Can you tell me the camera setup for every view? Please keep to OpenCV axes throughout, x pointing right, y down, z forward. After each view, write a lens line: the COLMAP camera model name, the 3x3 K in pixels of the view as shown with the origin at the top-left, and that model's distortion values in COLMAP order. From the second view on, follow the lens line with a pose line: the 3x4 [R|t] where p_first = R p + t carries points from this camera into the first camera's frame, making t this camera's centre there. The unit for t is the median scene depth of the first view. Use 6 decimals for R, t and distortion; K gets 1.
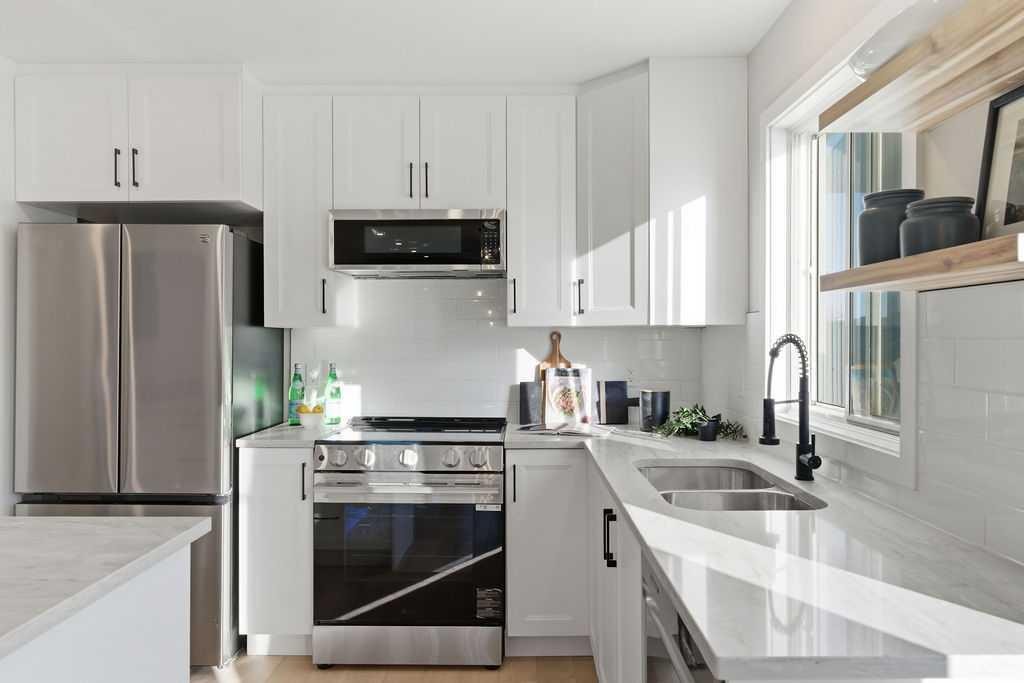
lens RADIAL K [[698.9, 0, 512.0], [0, 698.9, 341.5], [0, 0, 1]] dist [0.002172, -0.000111]
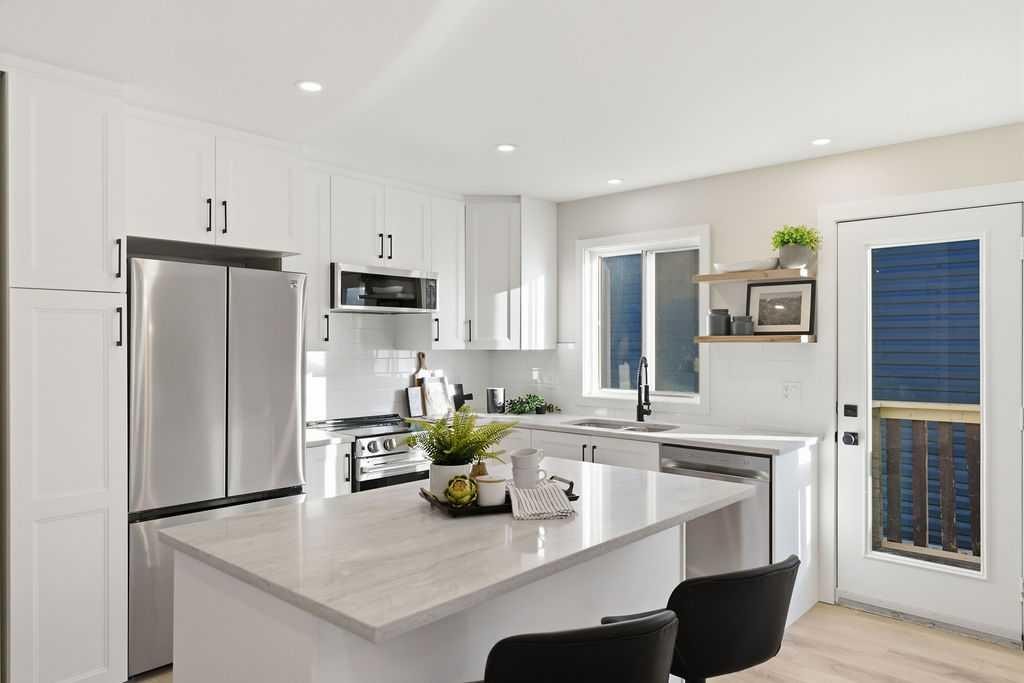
lens RADIAL K [[666.6, 0, 512.0], [0, 666.6, 341.5], [0, 0, 1]] dist [0.000228, 0.002907]
pose [[0.675646, 0.002675, 0.737221, -1.025535], [-0.000880, 0.999996, -0.002822, -0.039618], [-0.737226, 0.001258, 0.675645, -0.095965]]
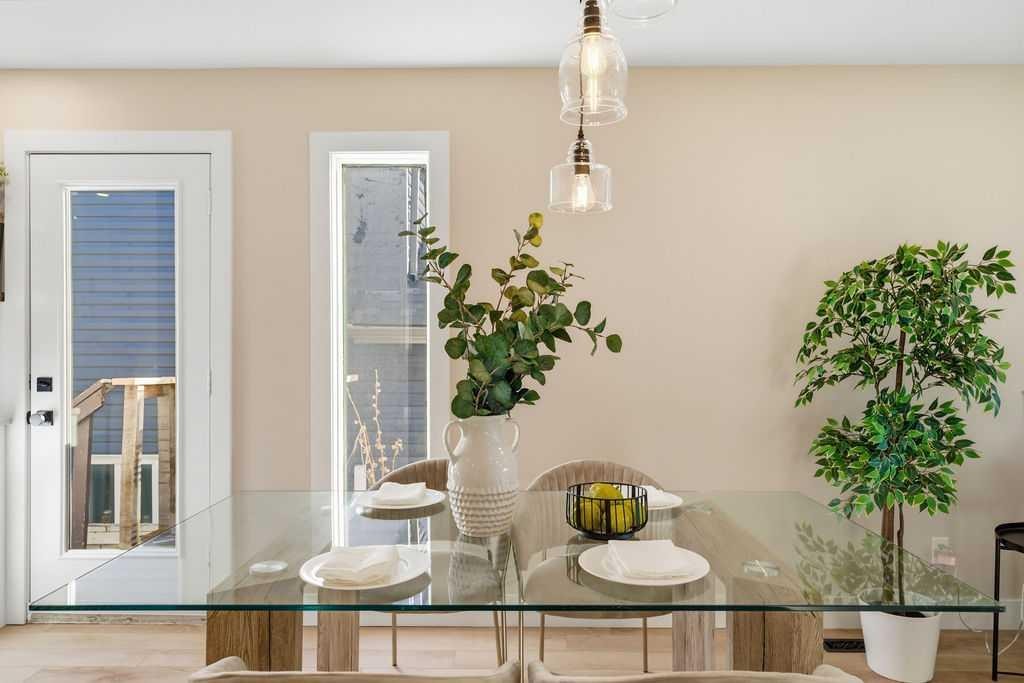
lens RADIAL K [[666.6, 0, 512.0], [0, 666.6, 341.5], [0, 0, 1]] dist [0.000228, 0.002907]
pose [[-0.014300, -0.005894, 0.999880, -0.693077], [-0.004064, 0.999975, 0.005837, 0.014267], [-0.999889, -0.003980, -0.014324, -0.450489]]
